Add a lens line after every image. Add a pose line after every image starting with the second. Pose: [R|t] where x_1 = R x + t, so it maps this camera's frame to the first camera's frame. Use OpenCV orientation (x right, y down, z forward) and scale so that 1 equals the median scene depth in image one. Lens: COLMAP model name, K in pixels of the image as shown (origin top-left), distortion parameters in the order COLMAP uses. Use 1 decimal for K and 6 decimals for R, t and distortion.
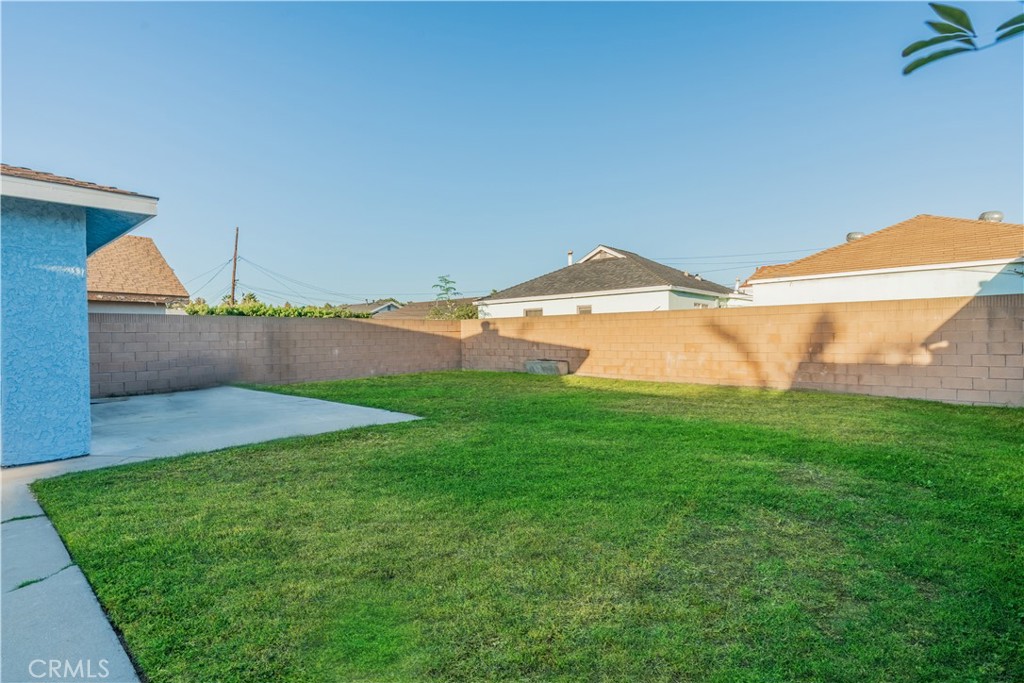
lens RADIAL K [[489.6, 0, 513.4], [0, 489.6, 330.4], [0, 0, 1]] dist [-0.001465, -0.000108]
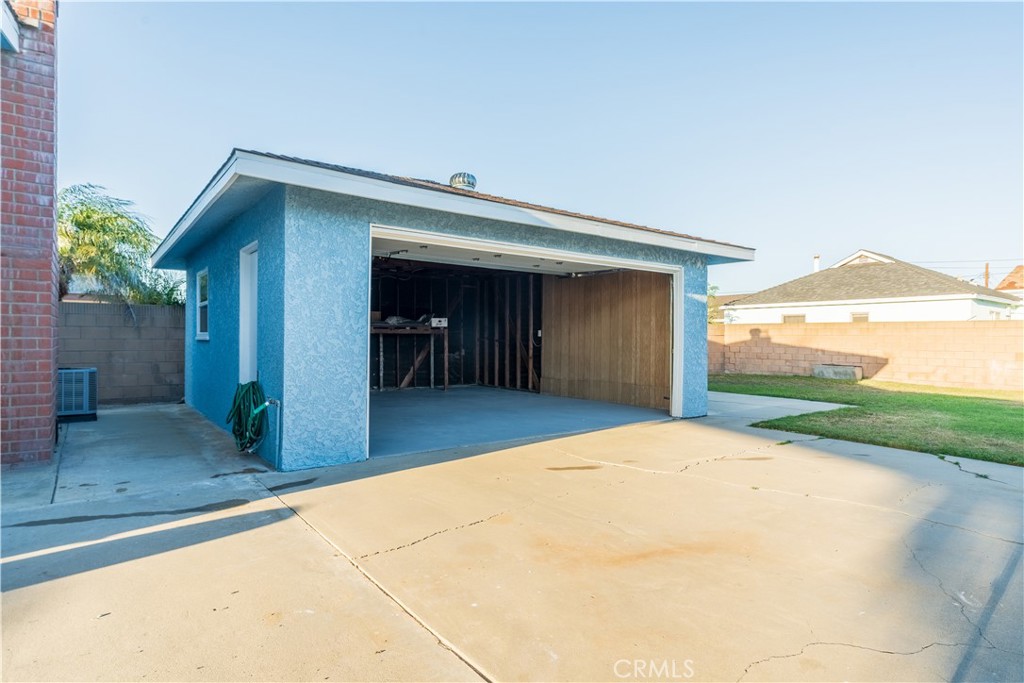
lens RADIAL K [[546.4, 0, 512.0], [0, 546.4, 341.5], [0, 0, 1]] dist [0.002045, 0.000645]
pose [[0.979733, 0.022317, -0.199063, -0.360618], [-0.018475, 0.999606, 0.021138, -0.001485], [0.199456, -0.017032, 0.979759, -0.268165]]
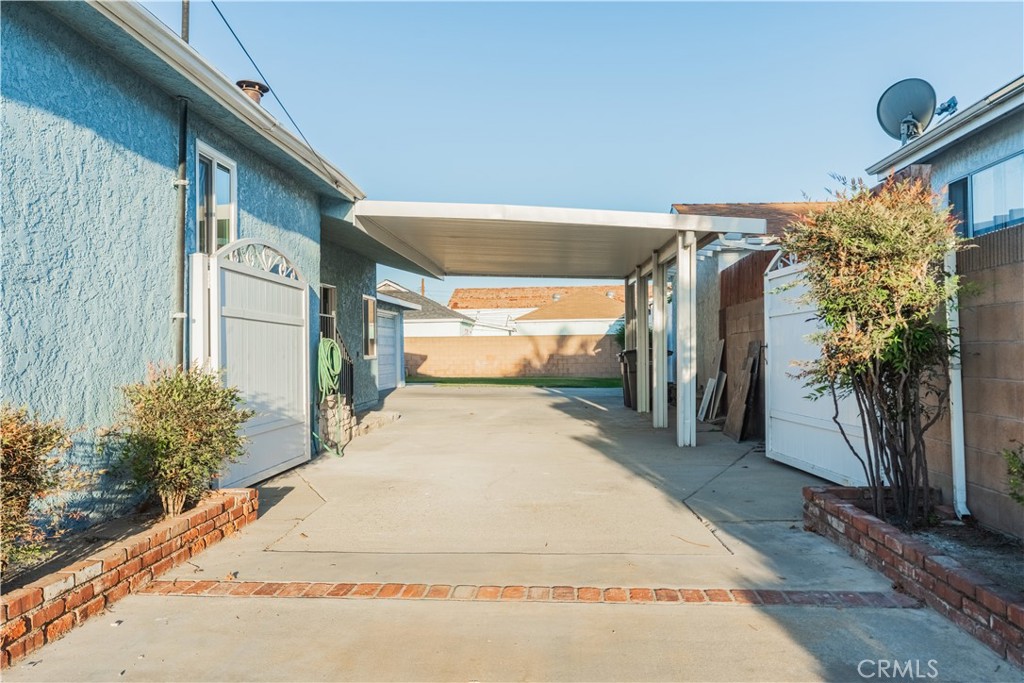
lens RADIAL K [[857.6, 0, 512.0], [0, 857.6, 341.5], [0, 0, 1]] dist [0.000112, 0.000002]
pose [[0.787870, 0.009290, 0.615772, -1.174789], [-0.004731, 0.999948, -0.009034, 0.003866], [-0.615824, 0.004204, 0.787873, -1.188775]]
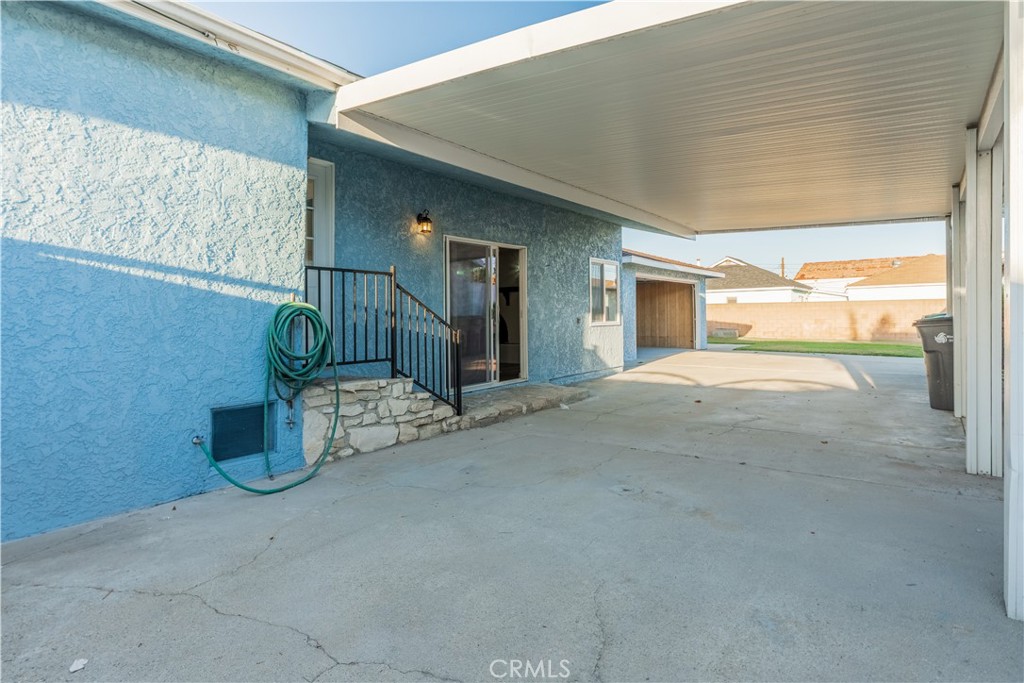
lens RADIAL K [[557.4, 0, 507.4], [0, 557.4, 308.7], [0, 0, 1]] dist [0.001432, 0.000717]
pose [[0.997529, 0.004172, 0.070132, -0.800686], [-0.003835, 0.999980, -0.004930, 0.000637], [-0.070151, 0.004649, 0.997526, -0.879048]]
